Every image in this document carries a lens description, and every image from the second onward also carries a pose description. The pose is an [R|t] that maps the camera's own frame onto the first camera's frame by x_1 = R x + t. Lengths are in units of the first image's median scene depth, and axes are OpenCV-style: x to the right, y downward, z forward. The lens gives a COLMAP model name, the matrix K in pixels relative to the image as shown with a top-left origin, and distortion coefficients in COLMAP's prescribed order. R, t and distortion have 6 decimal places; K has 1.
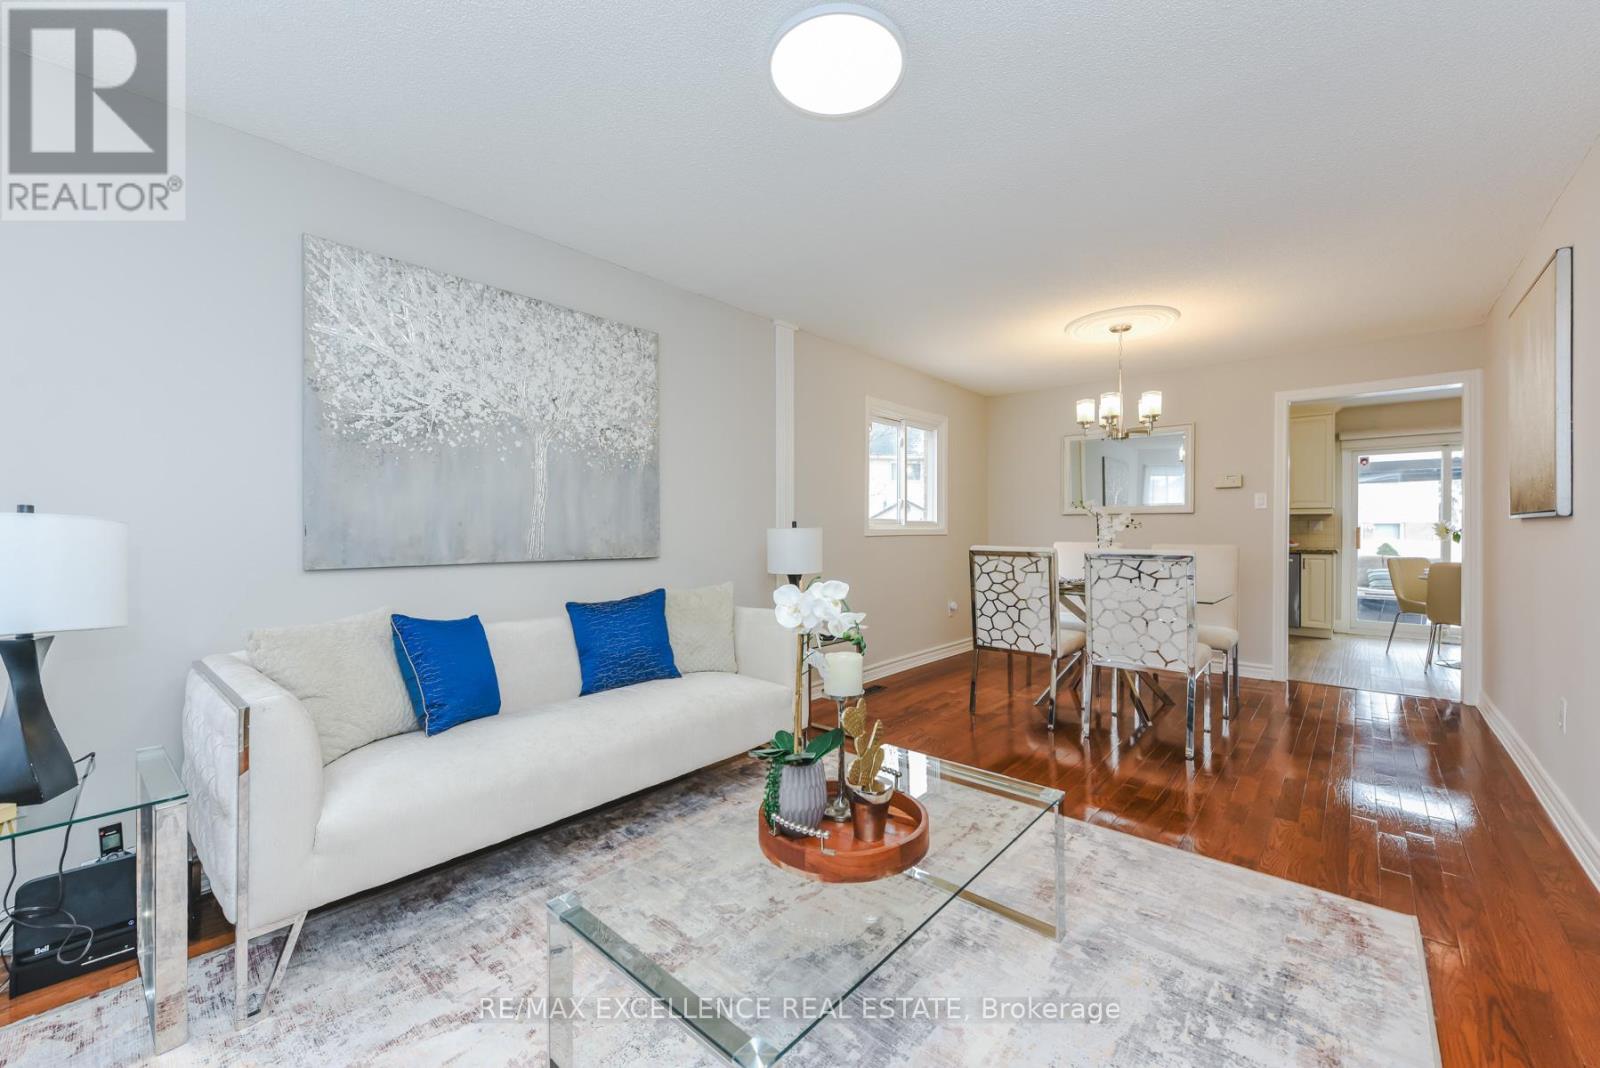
lens RADIAL K [[624.2, 0, 802.1], [0, 624.2, 532.4], [0, 0, 1]] dist [0.008866, -0.002020]
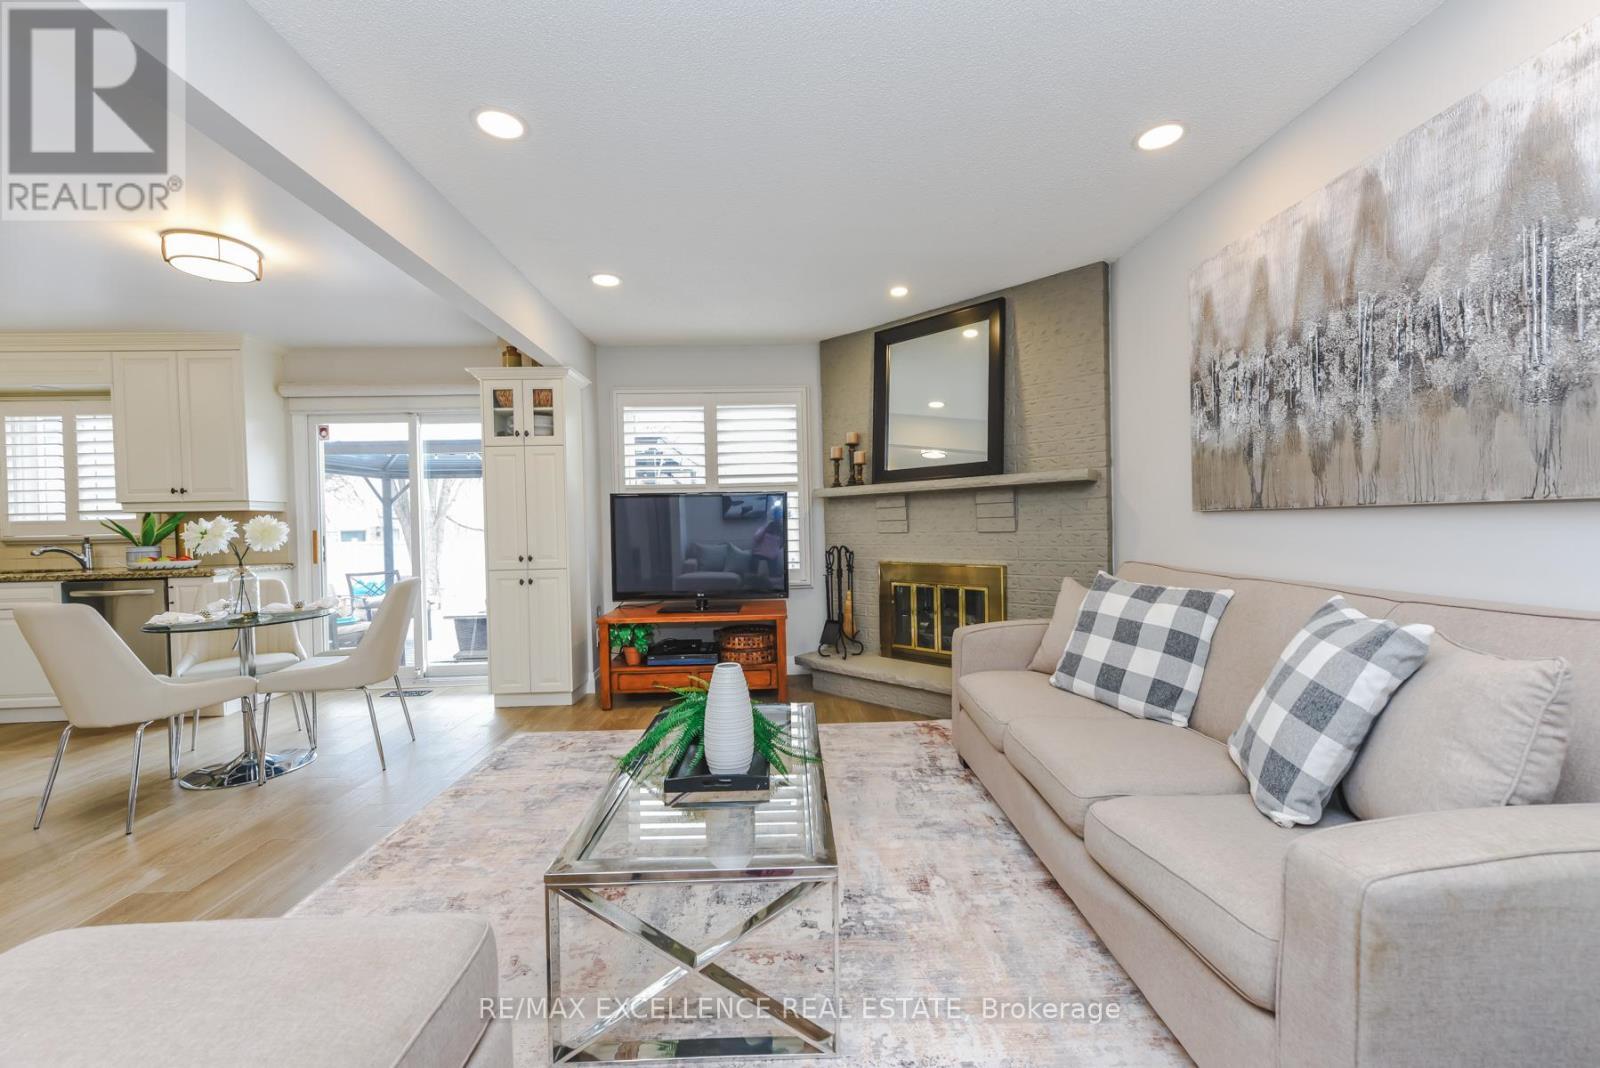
lens RADIAL K [[624.2, 0, 802.8], [0, 624.2, 536.4], [0, 0, 1]] dist [0.008866, -0.002020]
pose [[0.724275, -0.020054, 0.689220, -0.680507], [0.013473, 0.999798, 0.014932, 0.013454], [-0.689380, -0.001529, 0.724398, -0.071376]]
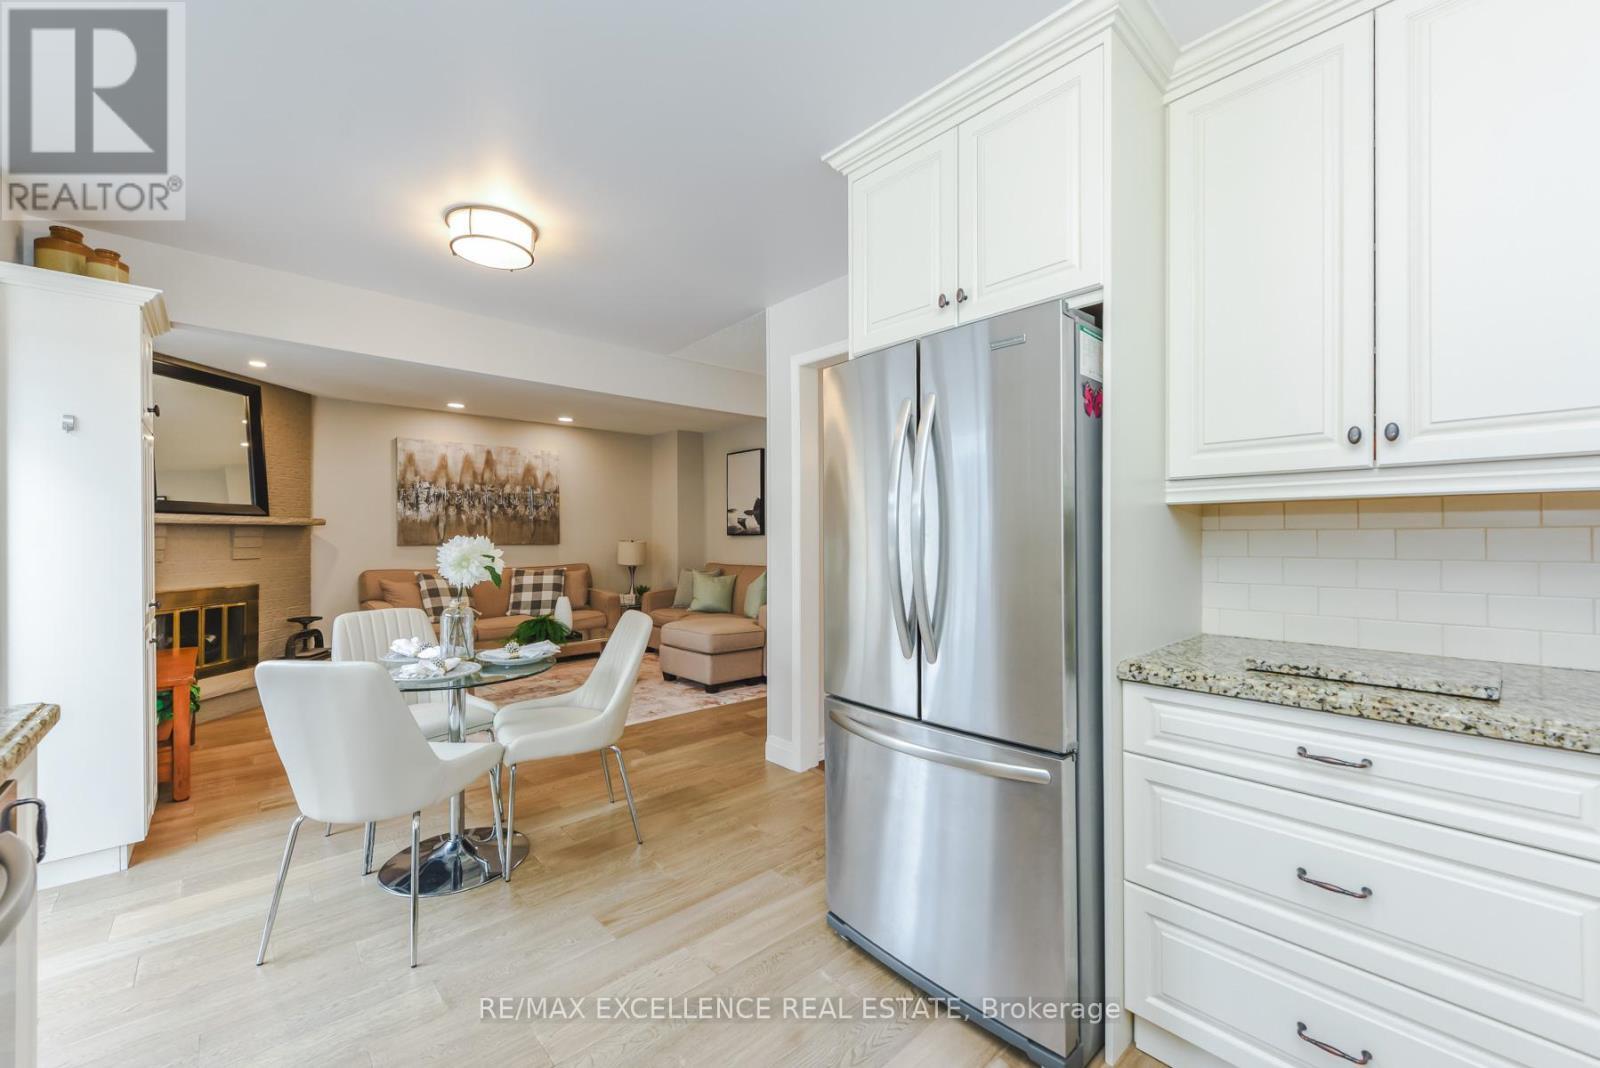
lens RADIAL K [[624.2, 0, 797.1], [0, 624.2, 536.7], [0, 0, 1]] dist [0.008866, -0.002020]
pose [[-0.995021, 0.015445, 0.098460, -1.388244], [0.015048, 0.999875, -0.004770, -0.008491], [-0.098521, -0.003265, -0.995130, 3.364365]]
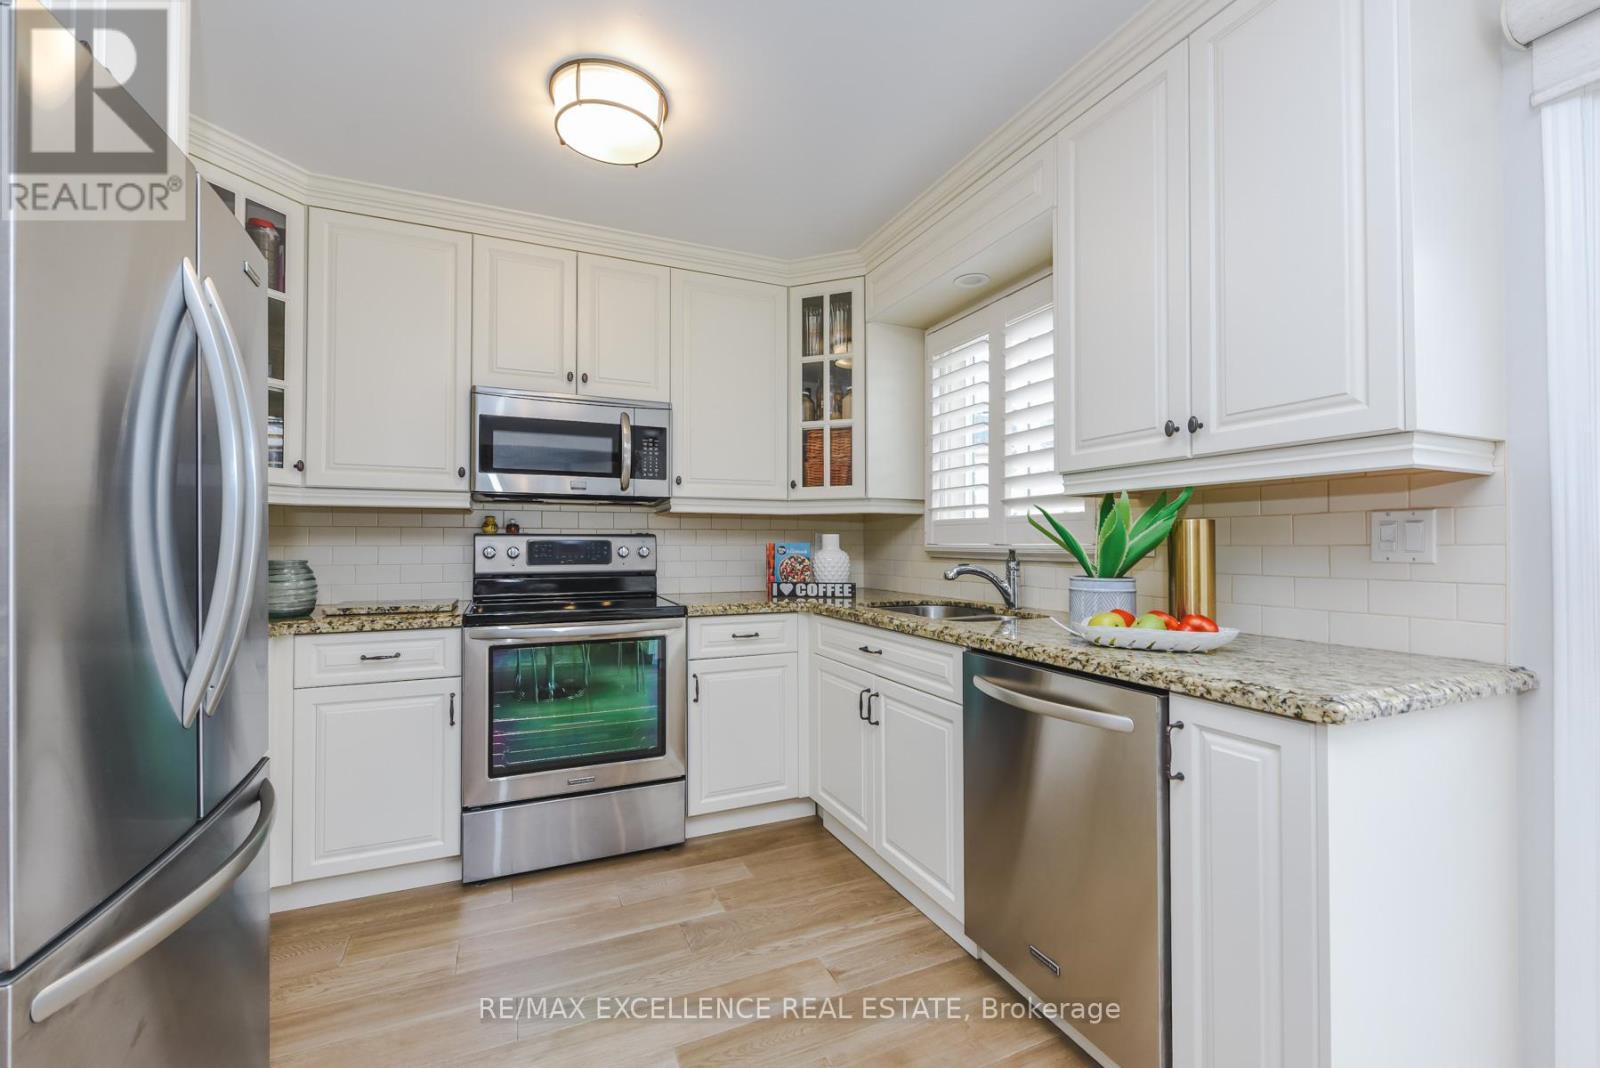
lens RADIAL K [[654.4, 0, 802.2], [0, 654.4, 534.5], [0, 0, 1]] dist [-0.004524, 0.000185]
pose [[0.907541, 0.003325, -0.419951, -0.835025], [-0.006920, 0.999951, -0.007038, -0.000404], [0.419907, 0.009293, 0.907519, 2.162338]]
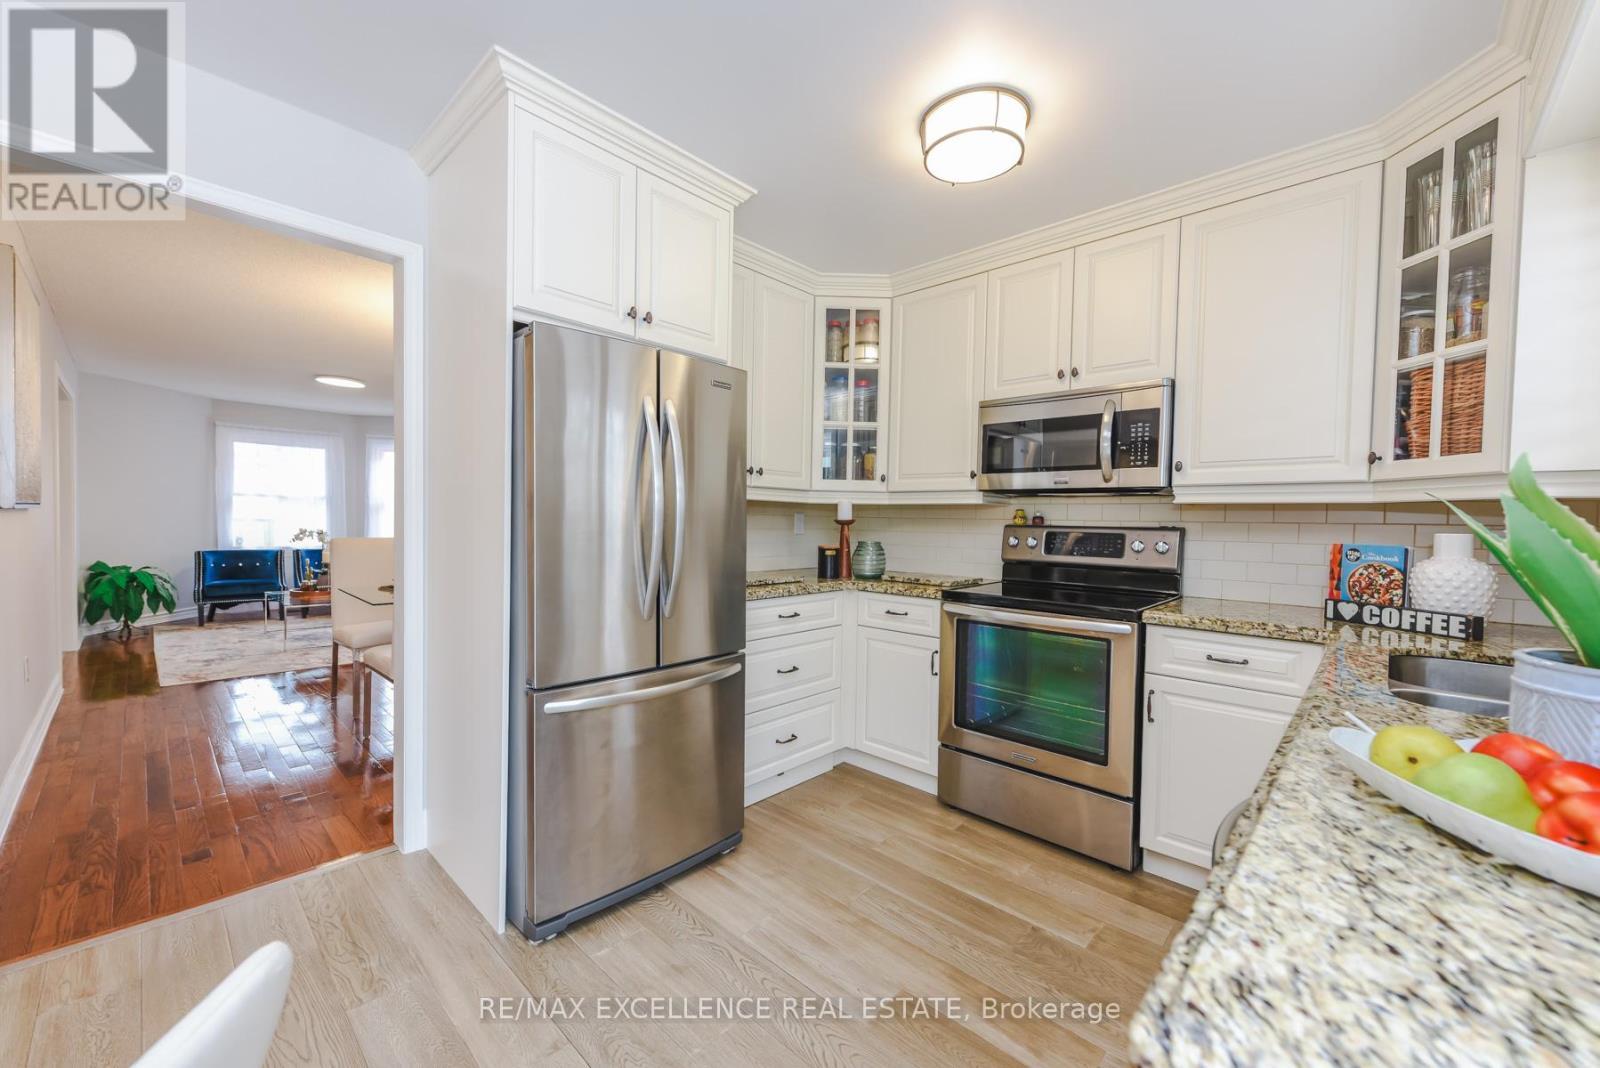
lens RADIAL K [[624.2, 0, 800.0], [0, 624.2, 532.6], [0, 0, 1]] dist [0.008866, -0.002020]
pose [[-0.030491, 0.028393, -0.999132, -0.458256], [-0.016117, 0.999453, 0.028894, -0.026125], [0.999405, 0.016984, -0.030017, 2.699969]]
